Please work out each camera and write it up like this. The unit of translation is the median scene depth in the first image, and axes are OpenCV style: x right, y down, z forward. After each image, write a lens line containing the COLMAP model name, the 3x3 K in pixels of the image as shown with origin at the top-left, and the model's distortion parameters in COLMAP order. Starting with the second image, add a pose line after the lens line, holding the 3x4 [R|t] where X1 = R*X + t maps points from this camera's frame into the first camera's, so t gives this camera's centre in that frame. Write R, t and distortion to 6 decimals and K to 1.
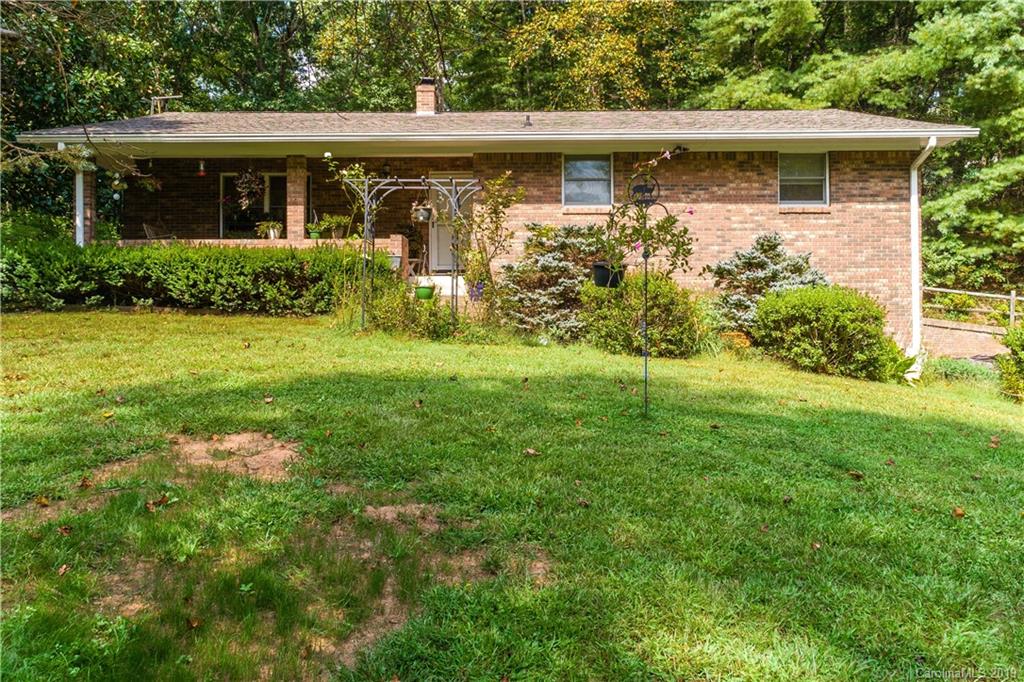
lens RADIAL K [[782.6, 0, 519.0], [0, 782.6, 329.1], [0, 0, 1]] dist [0.000514, 0.017323]
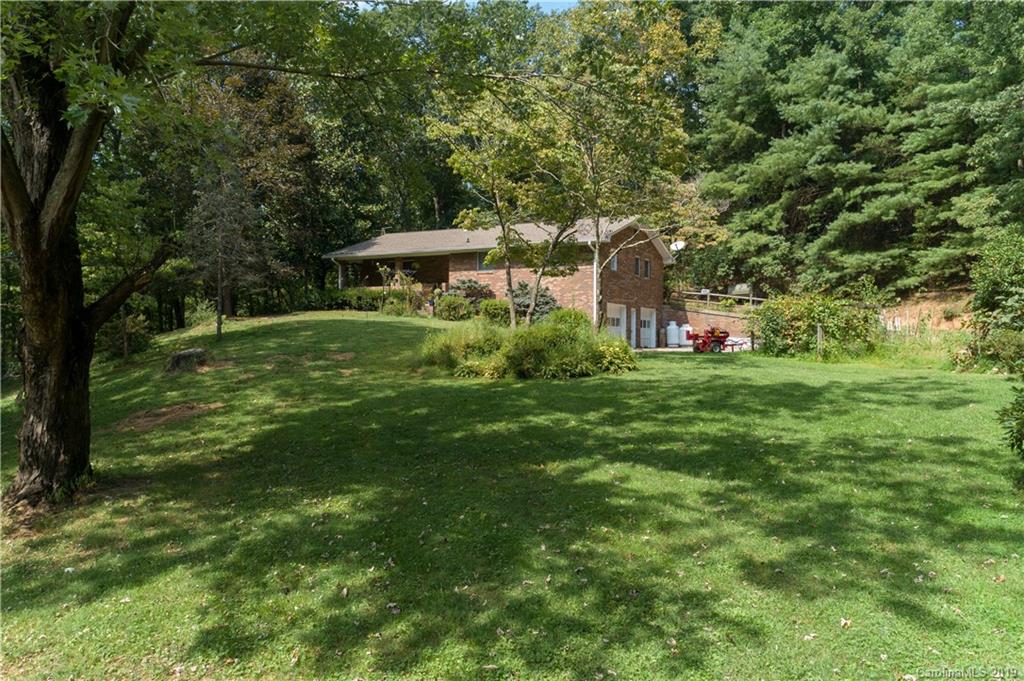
lens RADIAL K [[782.6, 0, 506.7], [0, 782.6, 344.7], [0, 0, 1]] dist [0.000514, 0.017323]
pose [[0.882725, 0.008126, -0.469820, 1.433255], [-0.011134, 0.999931, -0.003625, 0.107636], [0.469759, 0.008431, 0.882755, -1.358011]]
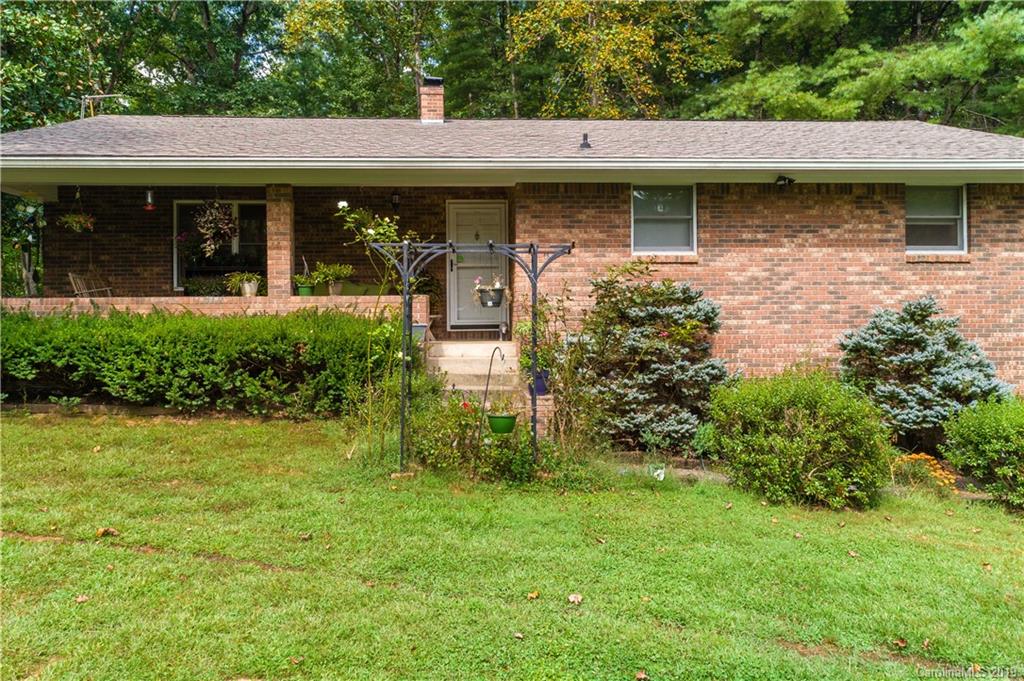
lens RADIAL K [[782.6, 0, 515.2], [0, 782.6, 316.2], [0, 0, 1]] dist [0.000514, 0.017323]
pose [[0.998221, -0.003480, 0.059517, -0.104879], [0.003290, 0.999989, 0.003281, -0.097902], [-0.059528, -0.003080, 0.998222, 0.240575]]
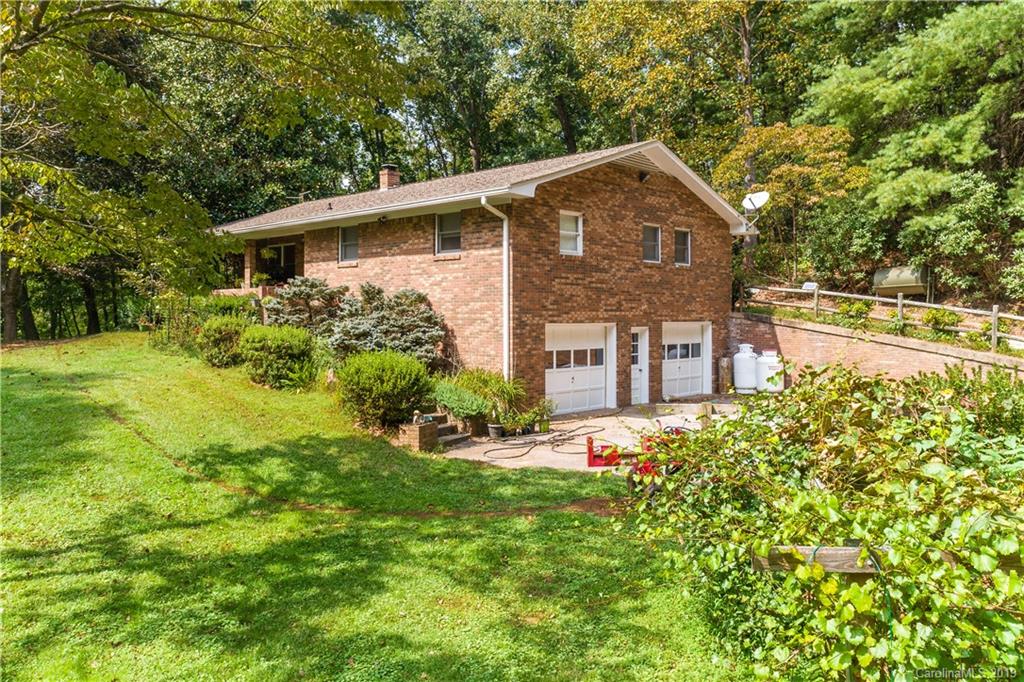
lens RADIAL K [[782.6, 0, 510.6], [0, 782.6, 319.5], [0, 0, 1]] dist [0.000514, 0.017323]
pose [[0.735715, 0.006436, -0.677261, 1.306783], [-0.005581, 0.999979, 0.003441, -0.055645], [0.677269, 0.001248, 0.735735, 0.128945]]
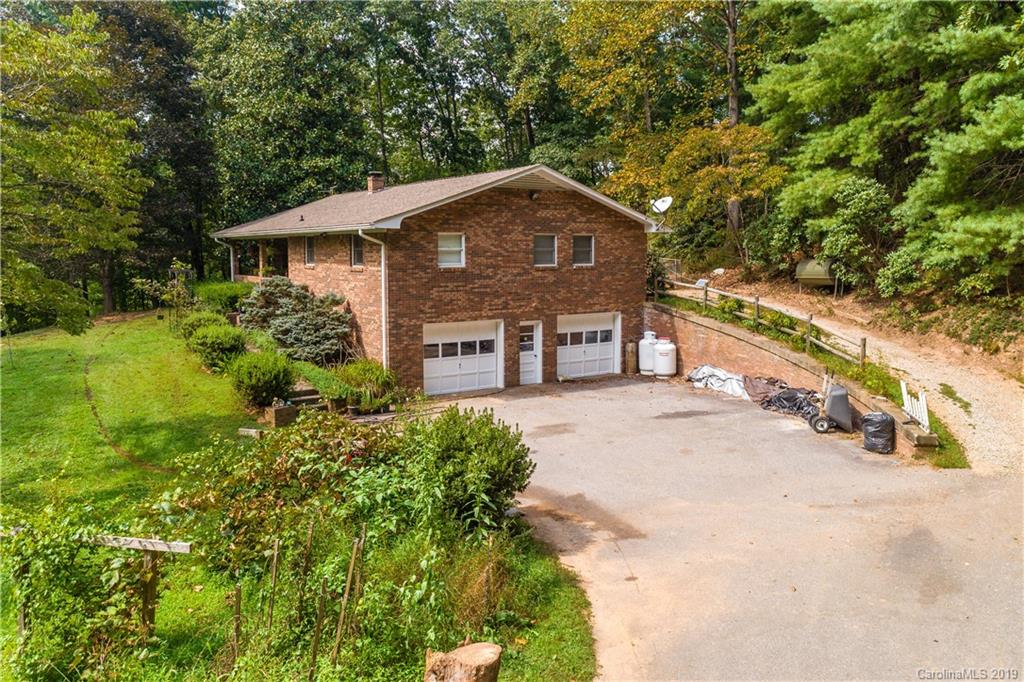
lens RADIAL K [[782.6, 0, 508.3], [0, 782.6, 331.1], [0, 0, 1]] dist [0.000514, 0.017323]
pose [[0.572826, 0.086986, -0.815049, 1.890651], [-0.004013, 0.994639, 0.103332, -0.193869], [0.819667, -0.055921, 0.570104, 0.317866]]
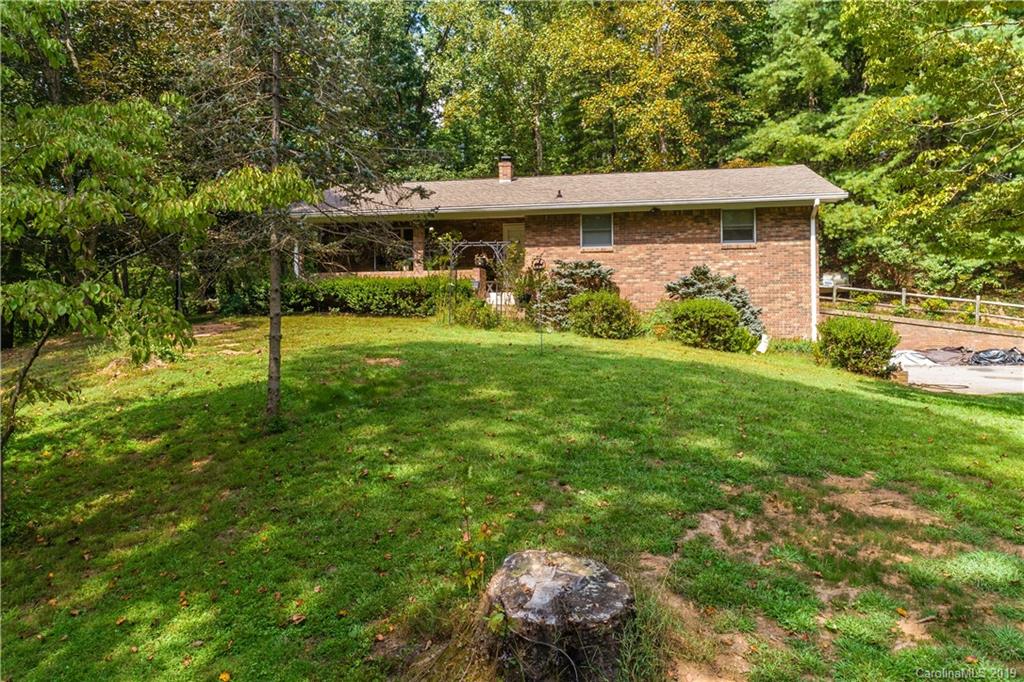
lens RADIAL K [[782.6, 0, 512.1], [0, 782.6, 346.7], [0, 0, 1]] dist [0.000514, 0.017323]
pose [[0.983290, 0.001939, -0.182035, 0.208260], [0.001091, 0.999863, 0.016545, 0.017308], [0.182042, -0.016467, 0.983153, -0.584053]]
